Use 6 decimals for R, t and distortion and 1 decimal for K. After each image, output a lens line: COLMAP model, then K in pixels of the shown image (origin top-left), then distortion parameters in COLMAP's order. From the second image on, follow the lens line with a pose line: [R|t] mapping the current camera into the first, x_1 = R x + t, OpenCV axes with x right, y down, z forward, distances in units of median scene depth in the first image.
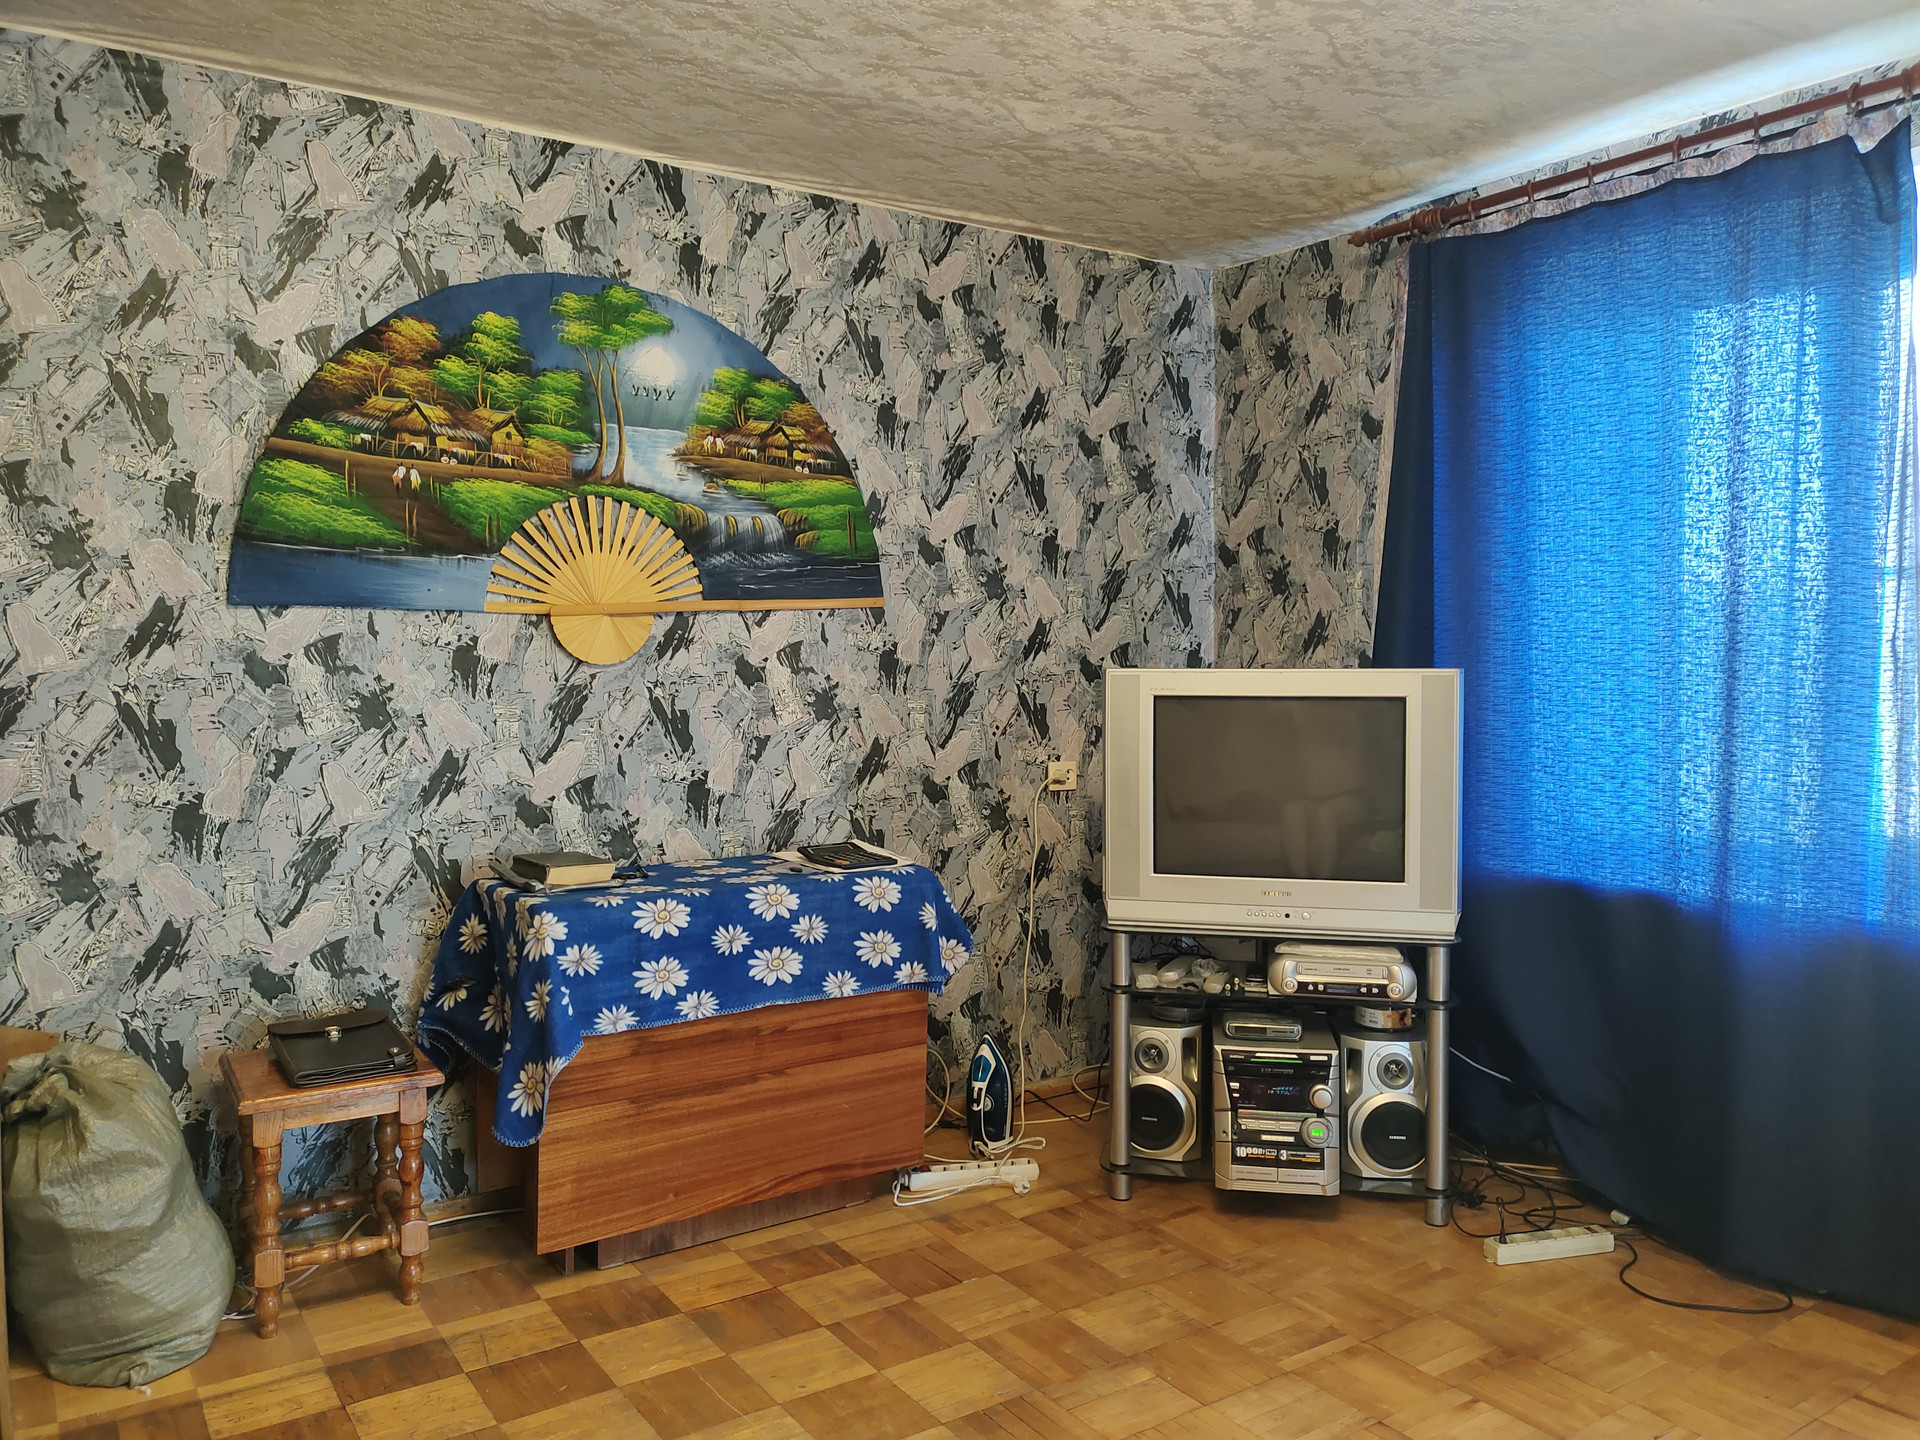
lens RADIAL K [[1413.0, 0, 961.8], [0, 1413.0, 725.3], [0, 0, 1]] dist [0.026477, -0.023308]
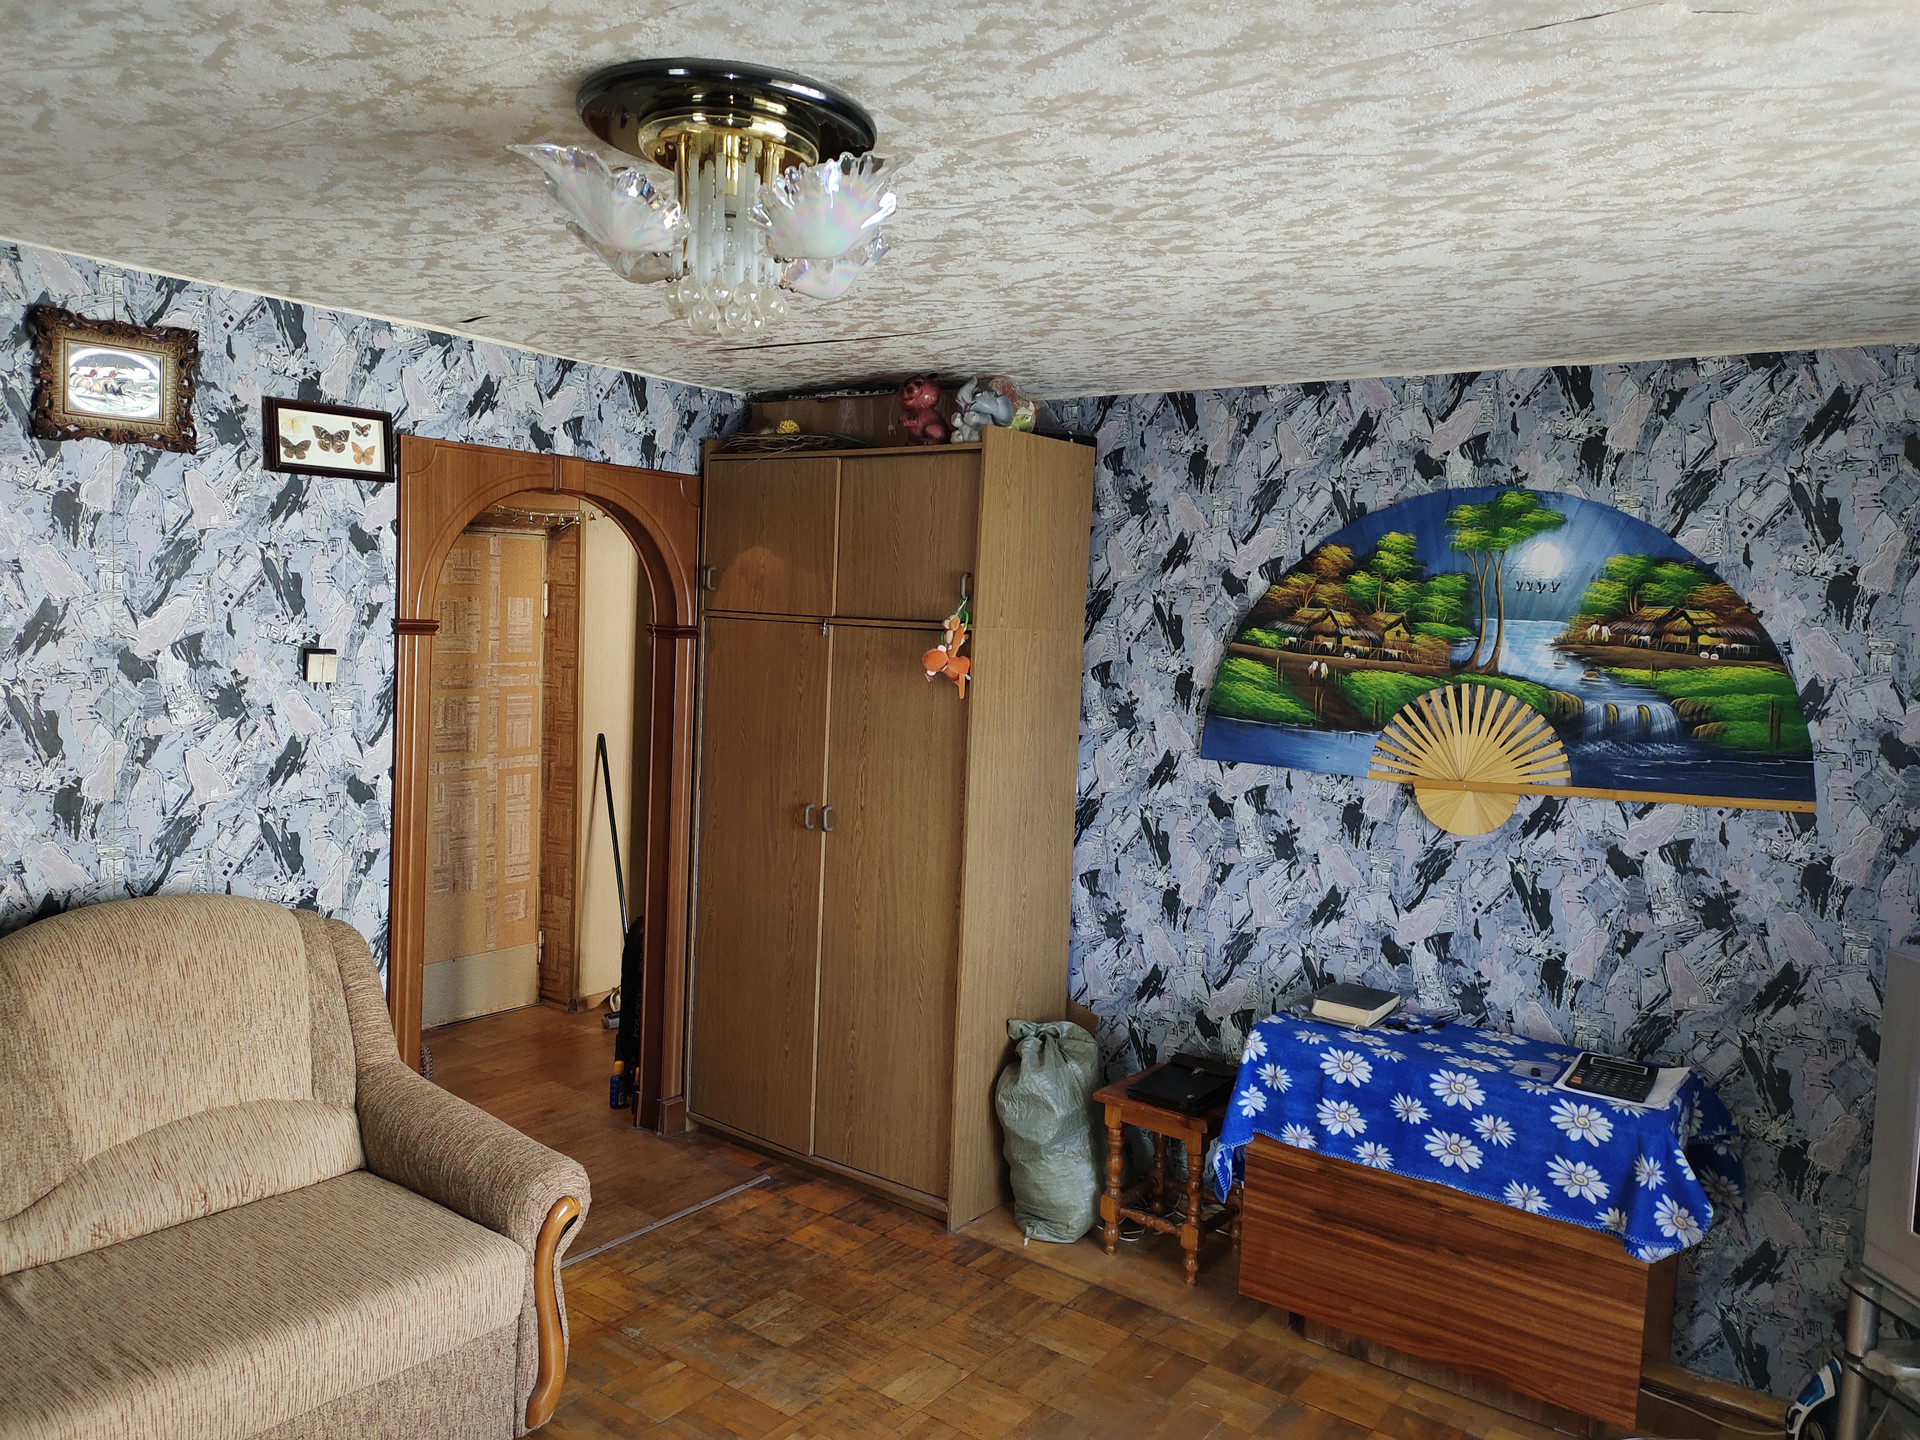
lens RADIAL K [[1413.0, 0, 960.5], [0, 1413.0, 716.8], [0, 0, 1]] dist [0.026477, -0.023308]
pose [[0.317278, 0.082749, -0.944715, 0.682132], [-0.090013, 0.994316, 0.056863, -0.167779], [0.944051, 0.066995, 0.322923, 0.274086]]
